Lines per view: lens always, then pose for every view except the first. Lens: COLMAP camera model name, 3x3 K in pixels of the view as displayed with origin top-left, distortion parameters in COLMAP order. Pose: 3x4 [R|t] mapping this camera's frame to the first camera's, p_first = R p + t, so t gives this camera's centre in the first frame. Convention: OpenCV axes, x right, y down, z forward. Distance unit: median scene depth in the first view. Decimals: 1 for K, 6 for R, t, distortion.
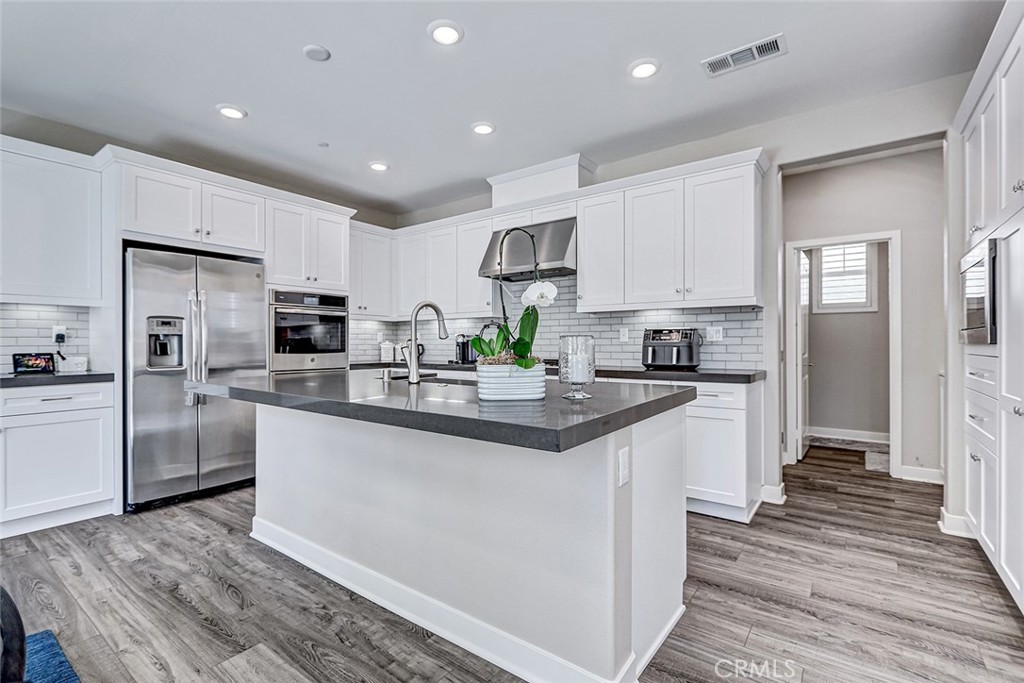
lens RADIAL K [[468.7, 0, 507.1], [0, 468.7, 338.4], [0, 0, 1]] dist [0.002760, -0.002126]
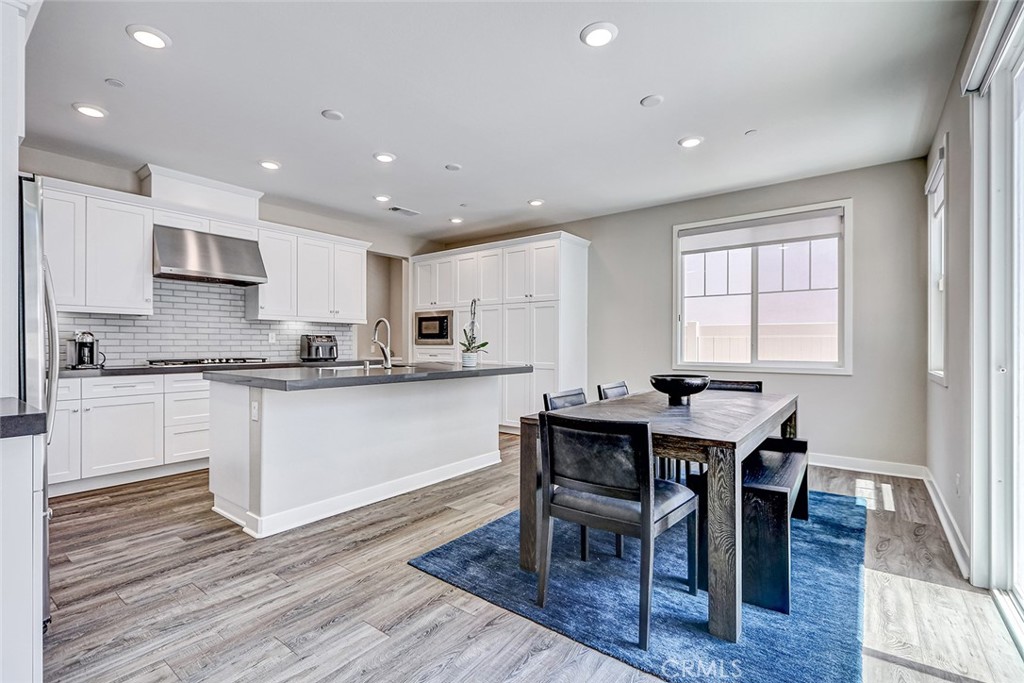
lens RADIAL K [[468.7, 0, 497.6], [0, 468.7, 338.5], [0, 0, 1]] dist [0.002760, -0.002126]
pose [[0.019542, 0.014395, 0.999705, -1.518964], [-0.014044, 0.999802, -0.014122, 0.006381], [-0.999710, -0.013764, 0.019740, 0.483112]]
